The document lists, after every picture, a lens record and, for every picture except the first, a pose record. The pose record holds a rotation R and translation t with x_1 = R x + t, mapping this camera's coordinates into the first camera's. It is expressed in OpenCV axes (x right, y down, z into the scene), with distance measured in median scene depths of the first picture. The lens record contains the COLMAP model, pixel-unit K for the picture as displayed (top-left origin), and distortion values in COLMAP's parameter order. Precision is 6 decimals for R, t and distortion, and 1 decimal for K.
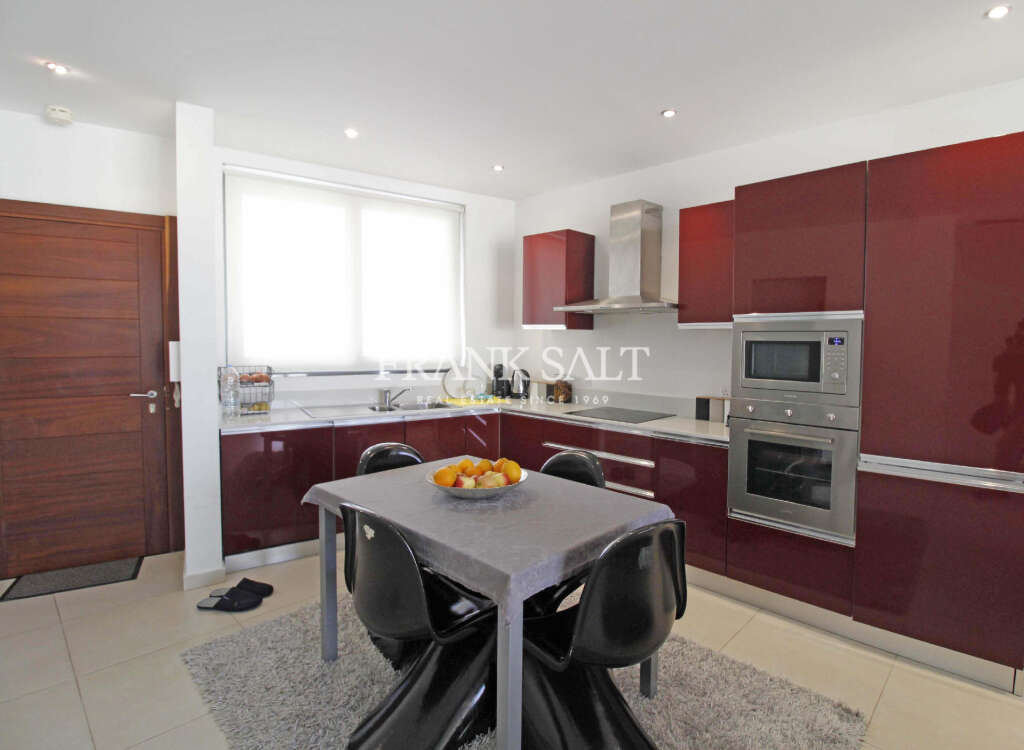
lens RADIAL K [[653.6, 0, 512.0], [0, 653.6, 375.0], [0, 0, 1]] dist [0.000307, 0.000073]
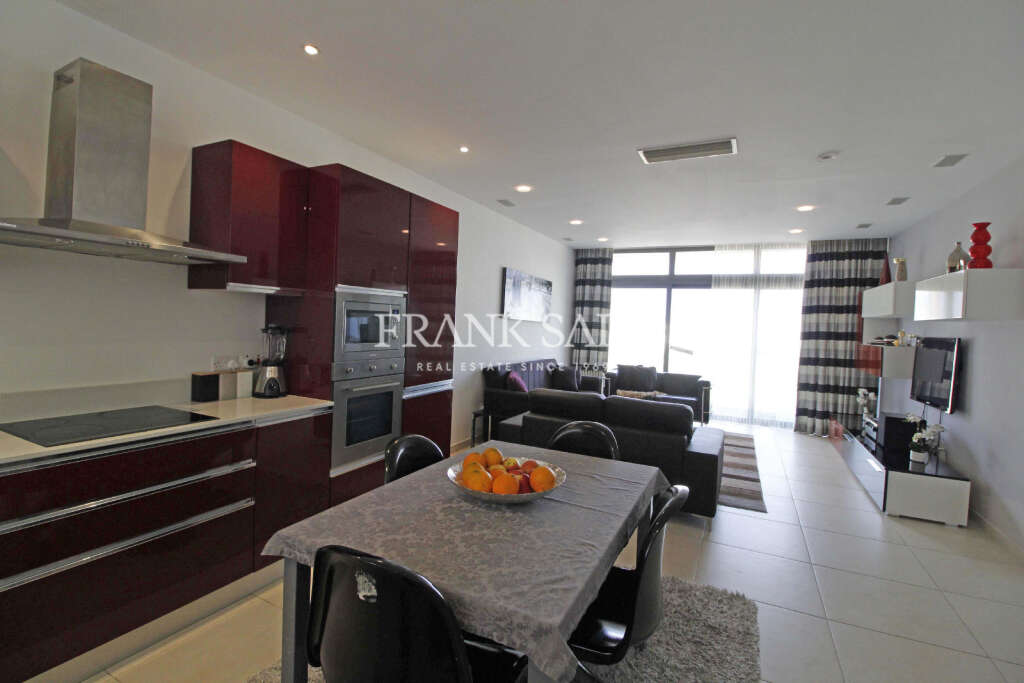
lens RADIAL K [[479.3, 0, 512.0], [0, 479.3, 341.5], [0, 0, 1]] dist [-0.000571, -0.000168]
pose [[-0.407925, -0.041777, 0.912059, -0.514050], [0.029577, 0.997824, 0.058934, -0.038578], [-0.912536, 0.051016, -0.405802, 1.129601]]
